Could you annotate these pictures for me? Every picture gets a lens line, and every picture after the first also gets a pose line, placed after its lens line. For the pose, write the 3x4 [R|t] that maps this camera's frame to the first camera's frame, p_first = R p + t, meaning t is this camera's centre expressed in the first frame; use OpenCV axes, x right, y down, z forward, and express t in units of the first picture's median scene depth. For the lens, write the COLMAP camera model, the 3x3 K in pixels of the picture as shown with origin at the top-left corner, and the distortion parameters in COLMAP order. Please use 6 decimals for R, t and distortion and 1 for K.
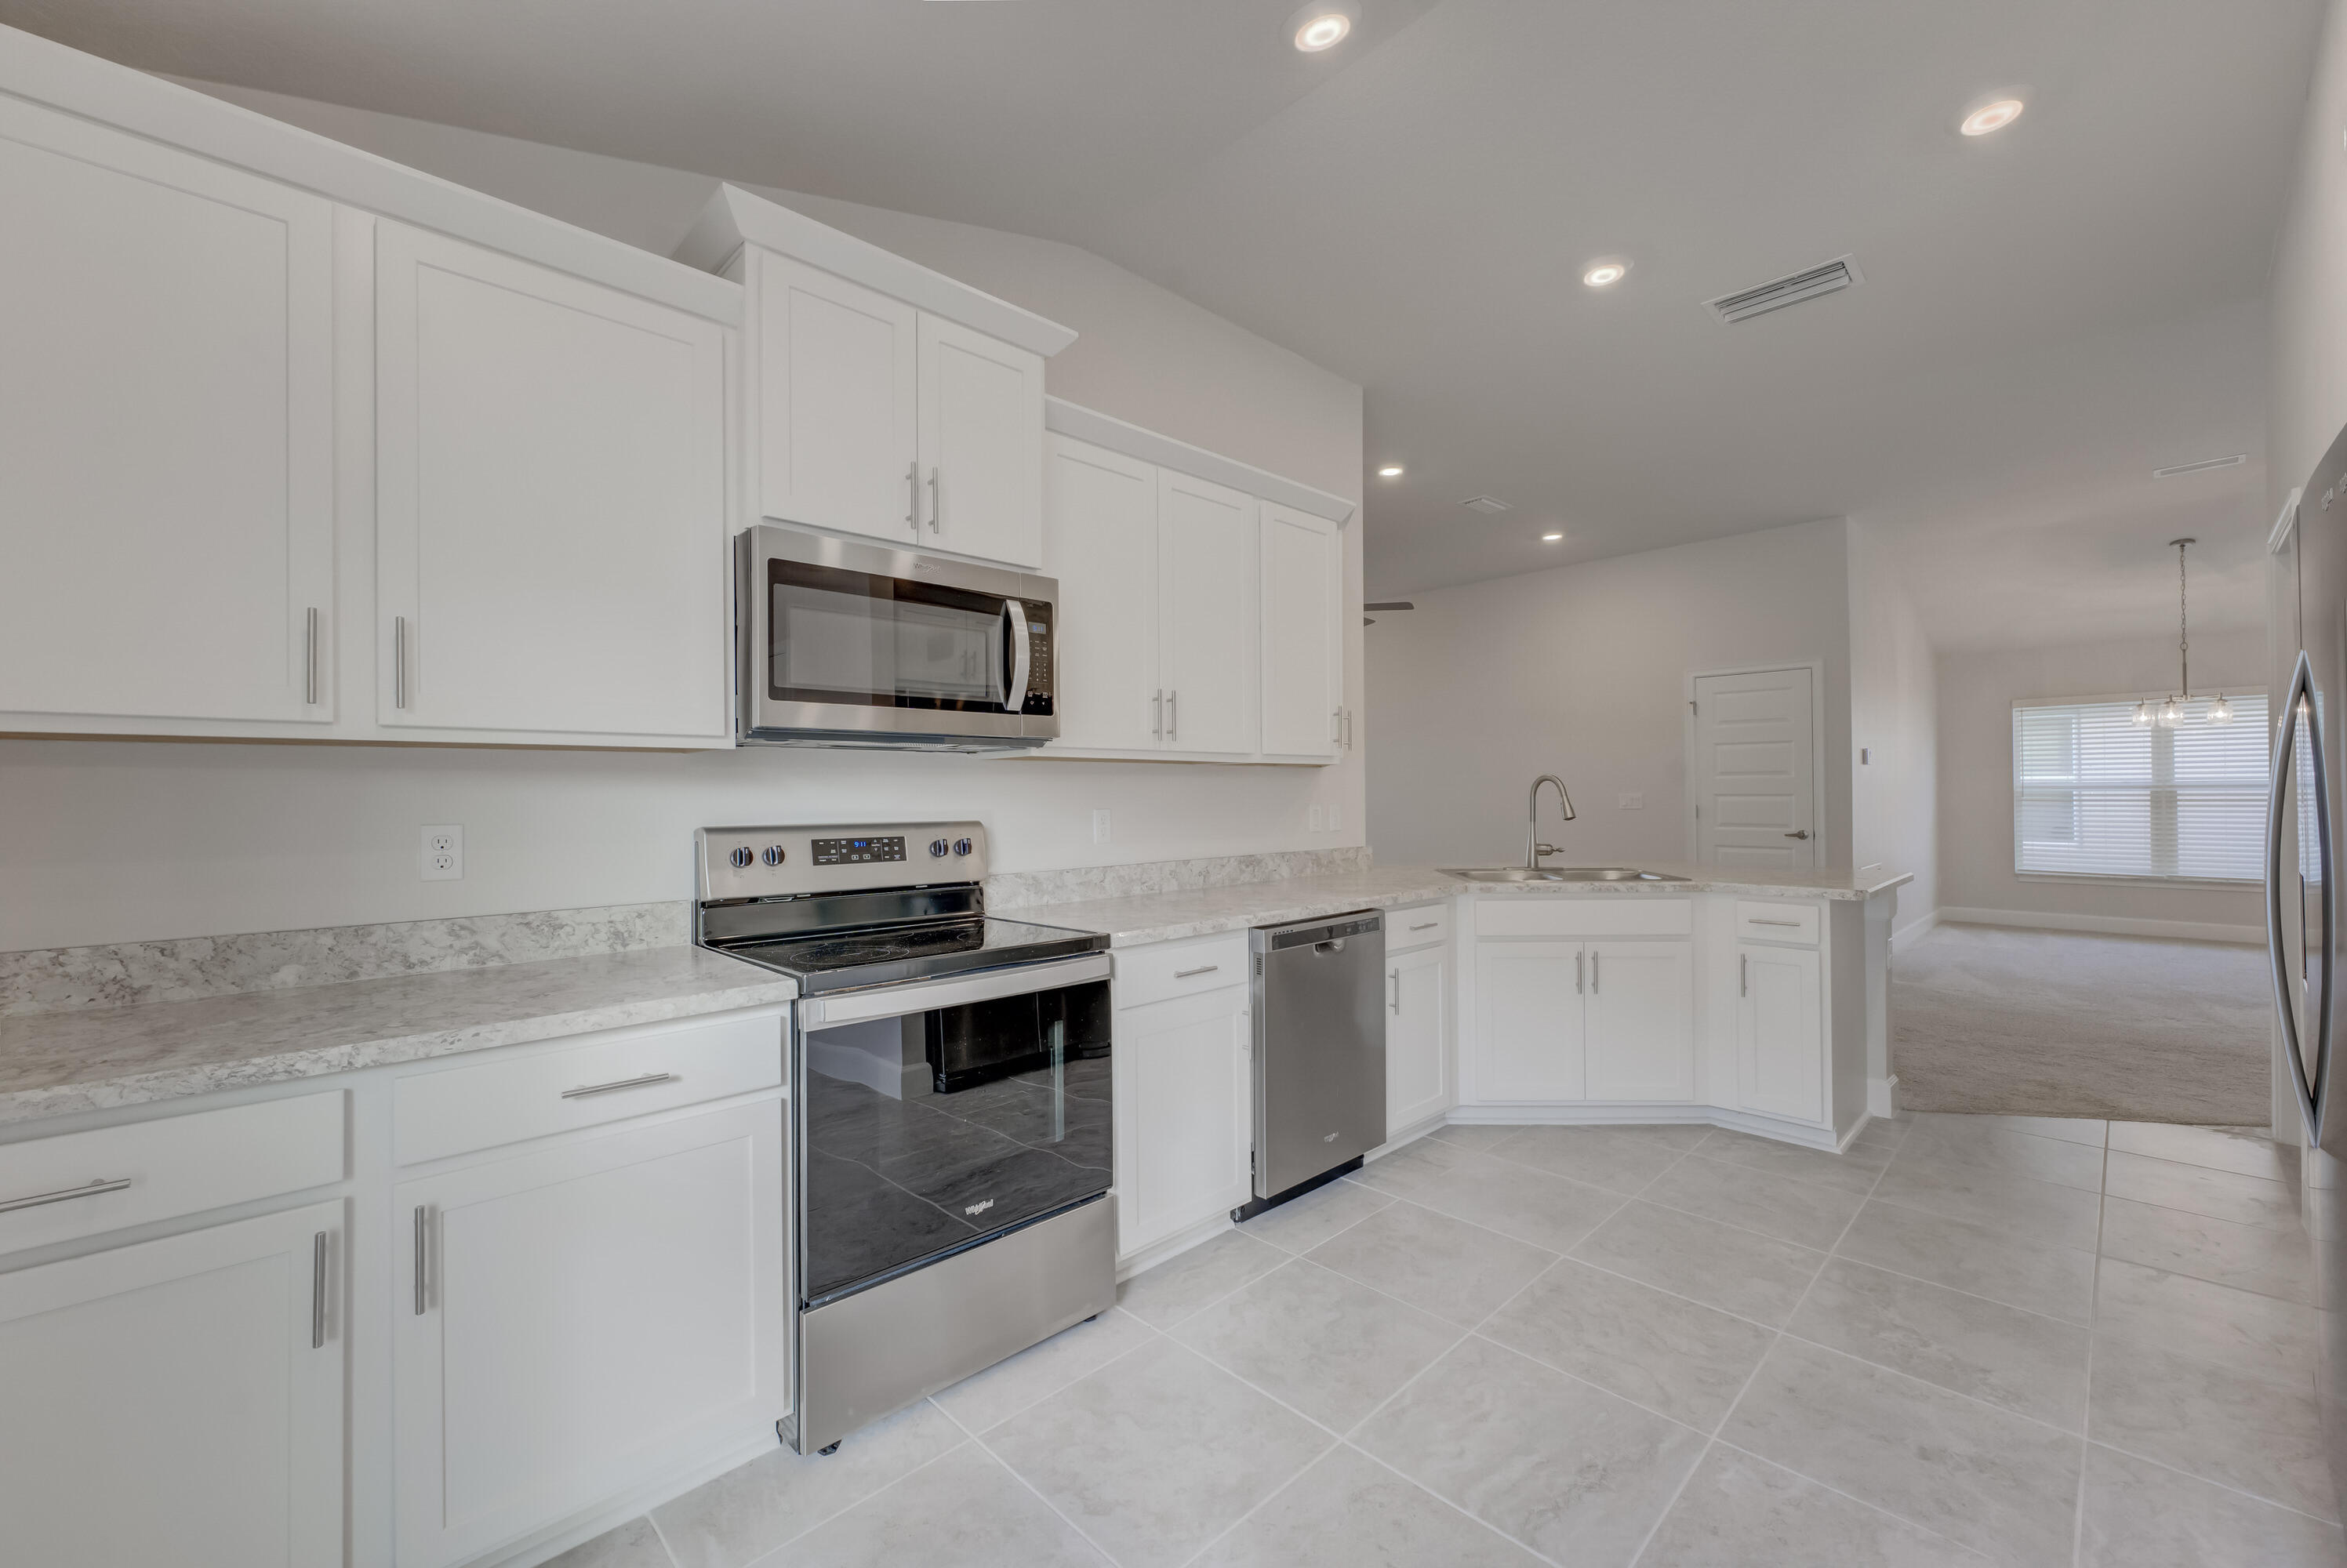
lens RADIAL K [[947.1, 0, 1173.5], [0, 947.1, 784.0], [0, 0, 1]] dist [0.006771, 0.000017]
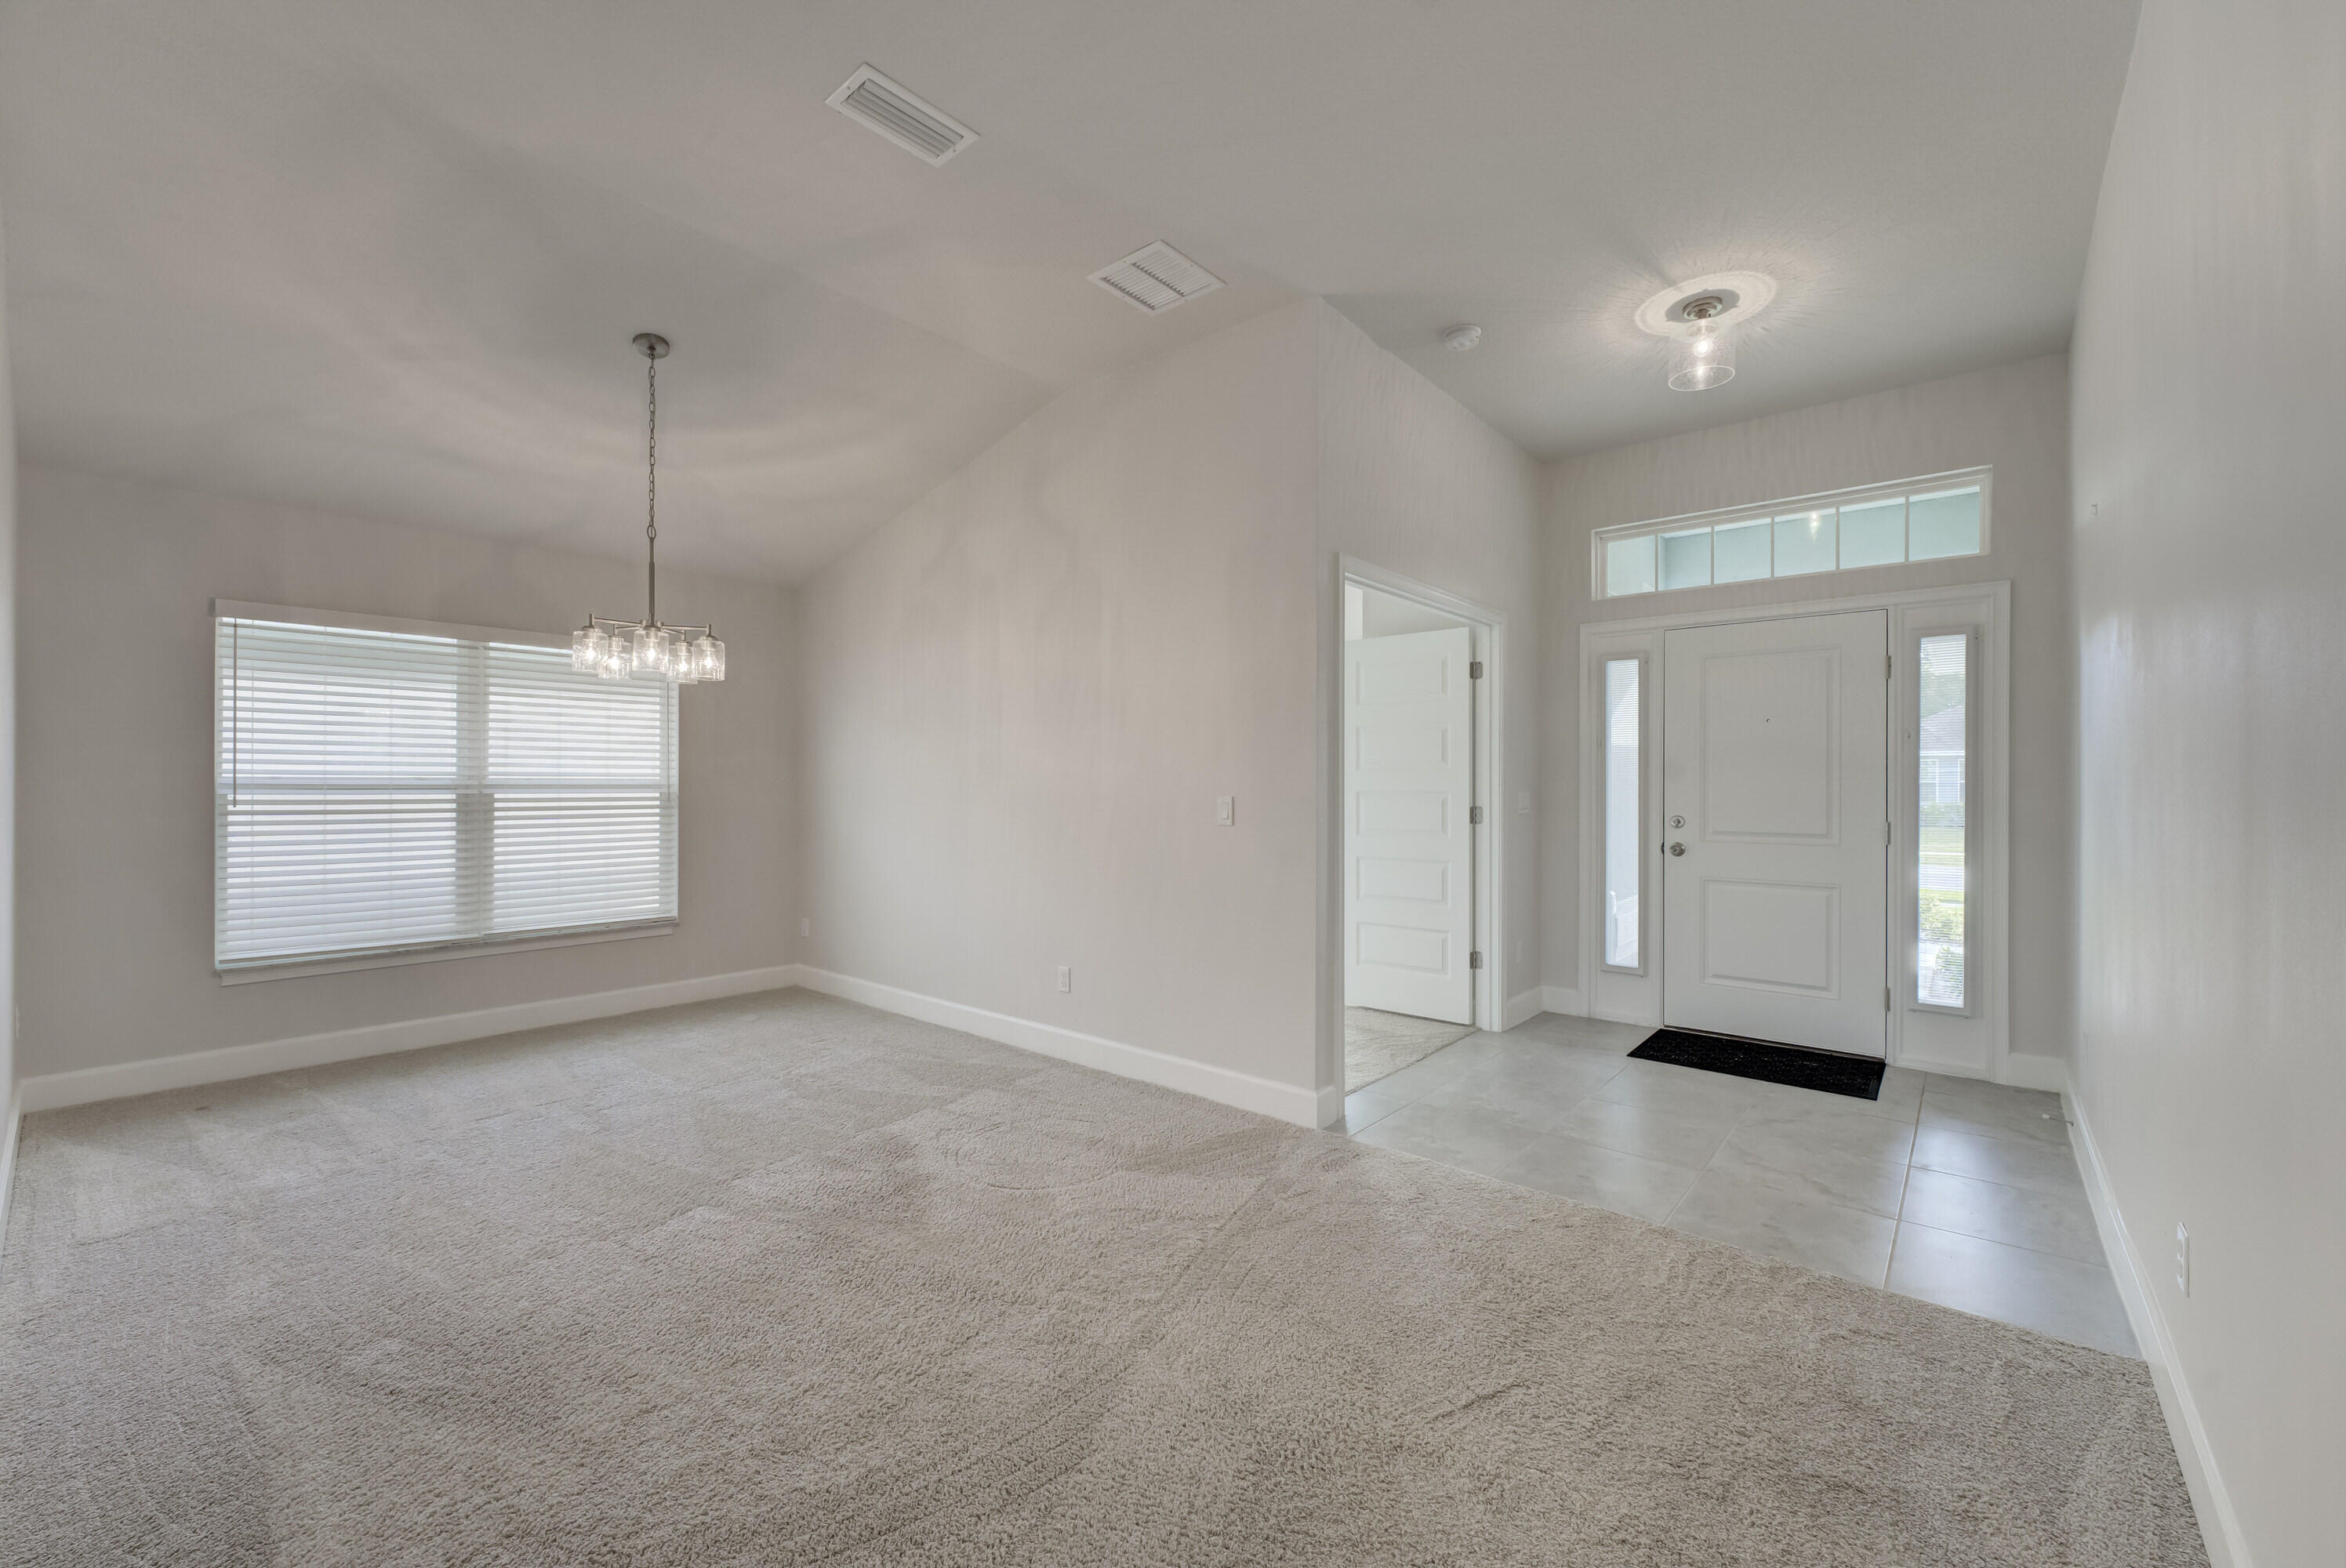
lens RADIAL K [[946.8, 0, 1173.0], [0, 946.8, 784.0], [0, 0, 1]] dist [0.006771, 0.000017]
pose [[-0.087449, 0.007266, 0.996142, 0.396907], [-0.017908, 0.999800, -0.008865, -0.001271], [-0.996008, -0.018614, -0.087302, 0.606250]]
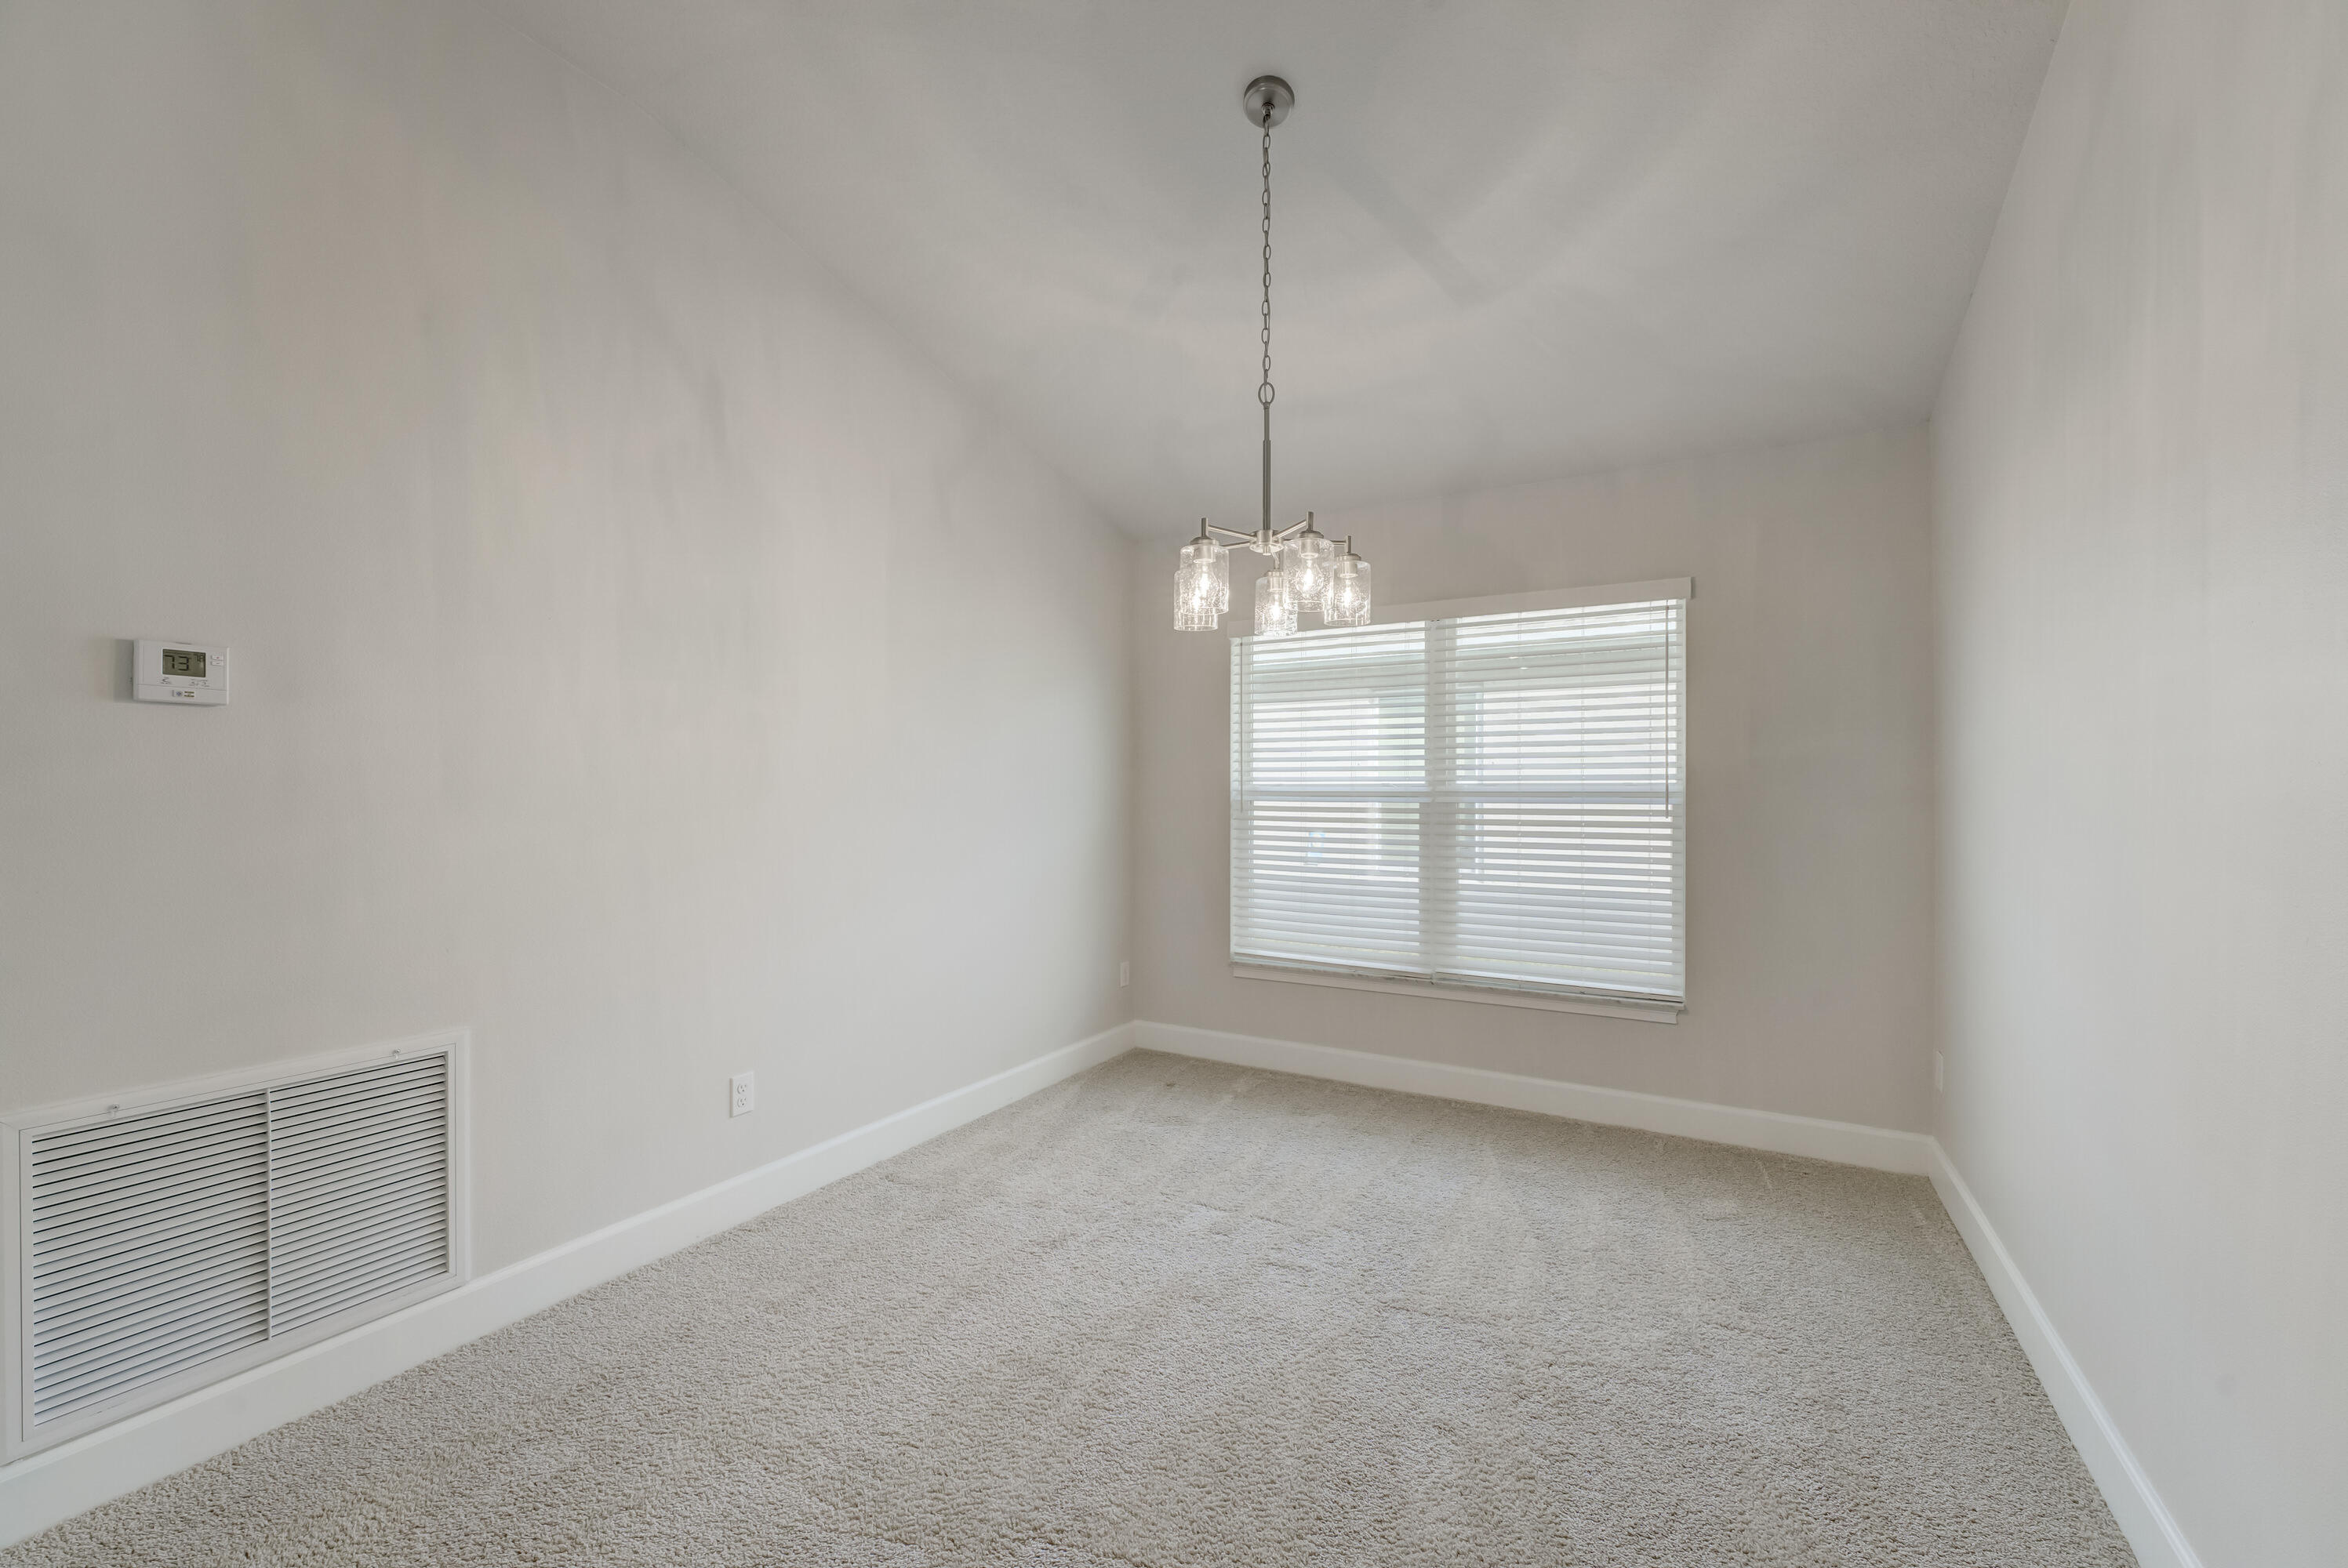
lens RADIAL K [[947.5, 0, 1174.0], [0, 947.5, 784.0], [0, 0, 1]] dist [0.006771, 0.000017]
pose [[0.959343, 0.013674, 0.281912, 0.750484], [-0.015917, 0.999857, 0.005670, -0.003050], [-0.281795, -0.009926, 0.959423, 0.548757]]
